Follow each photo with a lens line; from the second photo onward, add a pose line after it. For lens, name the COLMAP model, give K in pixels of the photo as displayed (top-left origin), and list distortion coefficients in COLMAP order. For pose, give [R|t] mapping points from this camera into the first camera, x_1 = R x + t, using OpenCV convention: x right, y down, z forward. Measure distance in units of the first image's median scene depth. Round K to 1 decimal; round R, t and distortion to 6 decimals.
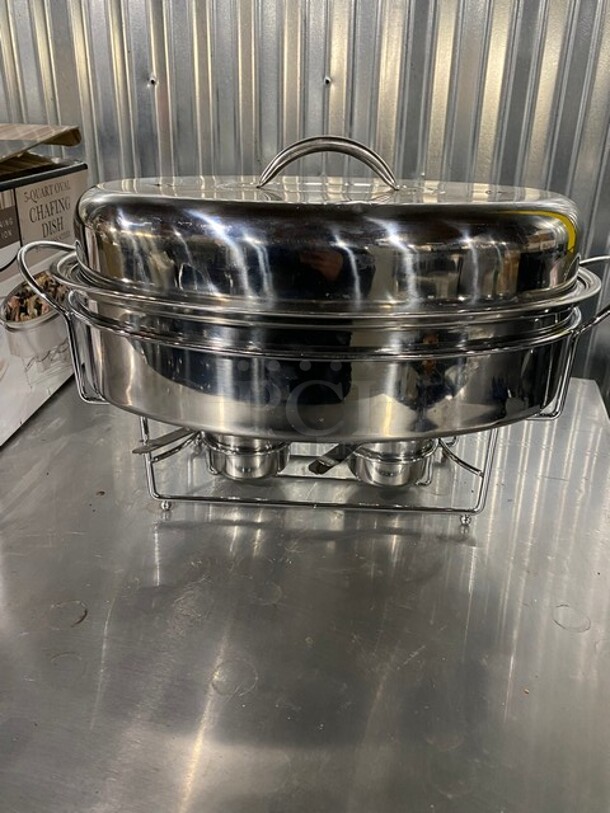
lens RADIAL K [[719.7, 0, 305.0], [0, 719.7, 406.5], [0, 0, 1]] dist [0.003236, 0.002628]
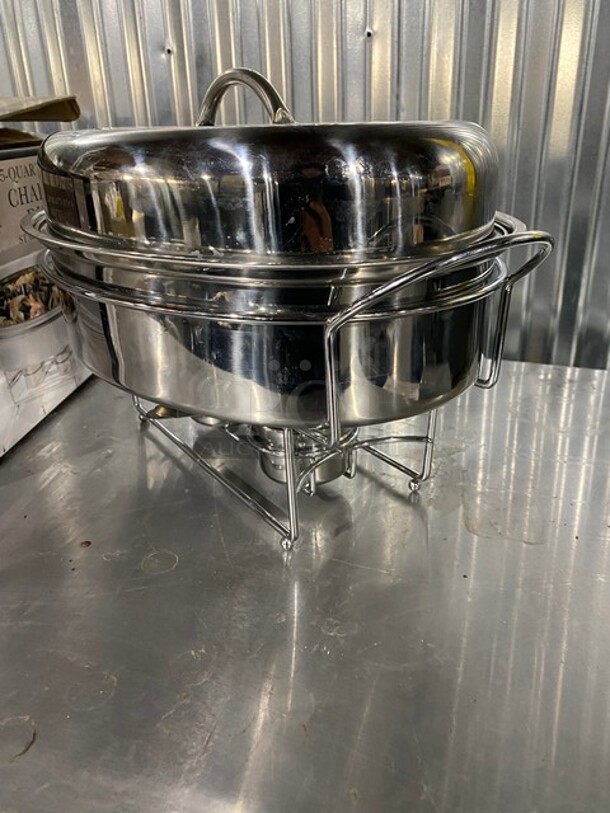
lens RADIAL K [[719.7, 0, 305.0], [0, 719.7, 406.5], [0, 0, 1]] dist [0.003236, 0.002628]
pose [[0.997320, -0.021028, -0.070083, 0.007436], [0.020594, 0.999764, -0.006905, -0.013489], [0.070212, 0.005443, 0.997517, 0.187949]]
